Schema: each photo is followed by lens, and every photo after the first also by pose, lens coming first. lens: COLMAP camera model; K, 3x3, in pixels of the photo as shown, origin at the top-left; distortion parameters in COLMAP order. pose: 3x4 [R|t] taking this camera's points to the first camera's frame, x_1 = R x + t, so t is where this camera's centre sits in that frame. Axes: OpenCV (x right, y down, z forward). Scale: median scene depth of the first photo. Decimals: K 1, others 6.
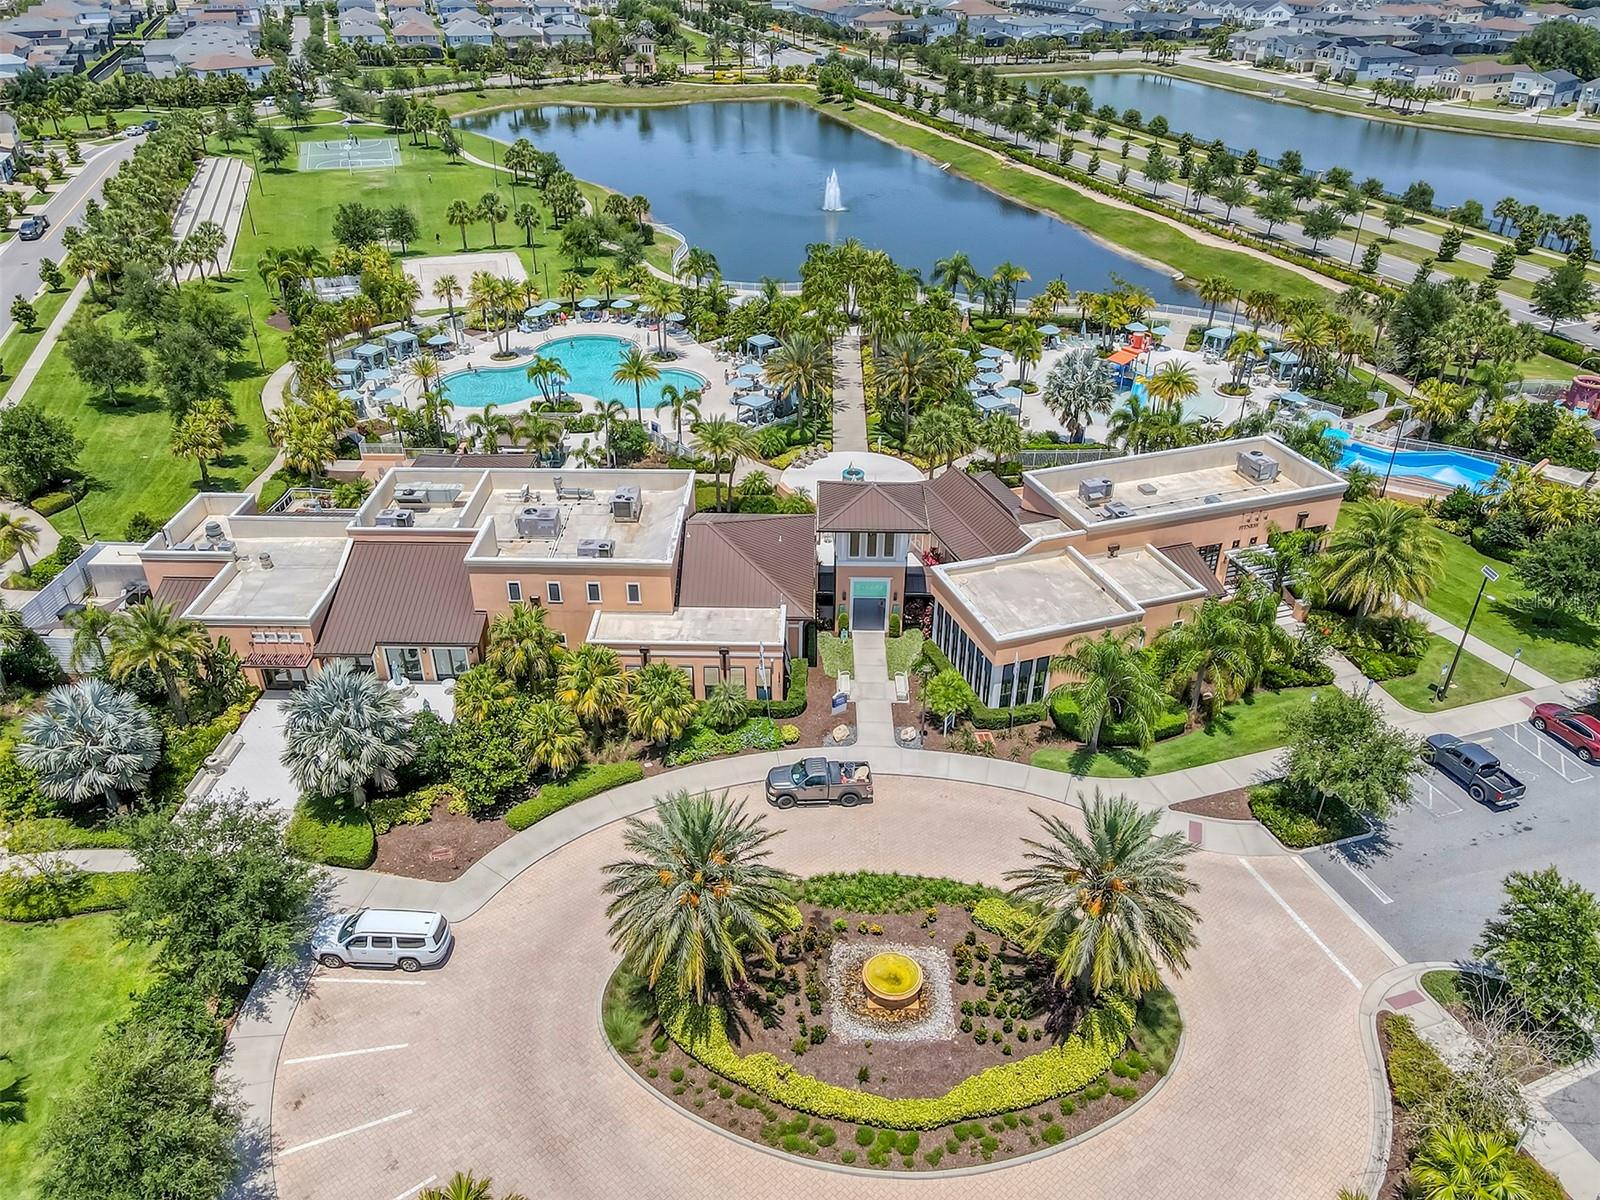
lens RADIAL K [[1168.0, 0, 794.5], [0, 1168.0, 595.3], [0, 0, 1]] dist [-0.003056, 0.025214]
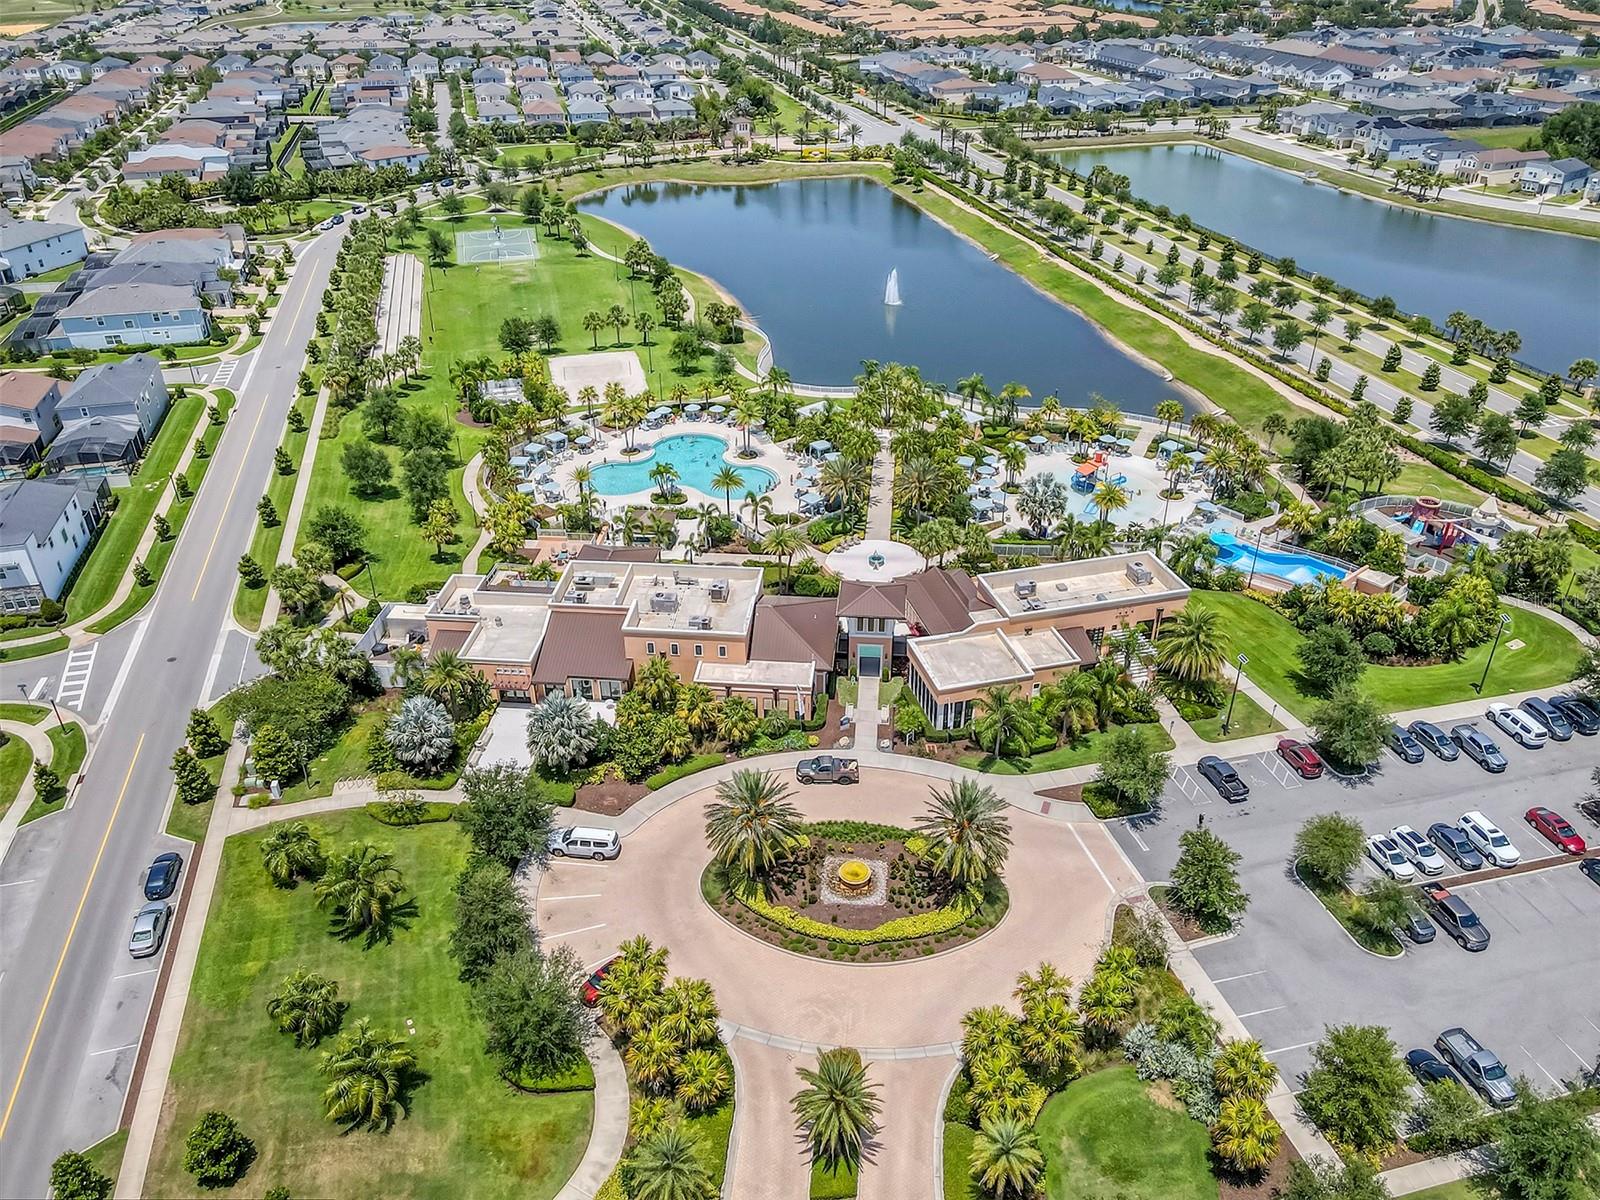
lens RADIAL K [[1168.0, 0, 794.5], [0, 1168.0, 595.3], [0, 0, 1]] dist [-0.003056, 0.025214]
pose [[0.997145, 0.029786, -0.069382, 0.064548], [-0.029860, 0.999554, -0.000030, -0.072028], [0.069350, 0.002102, 0.997590, -0.544727]]
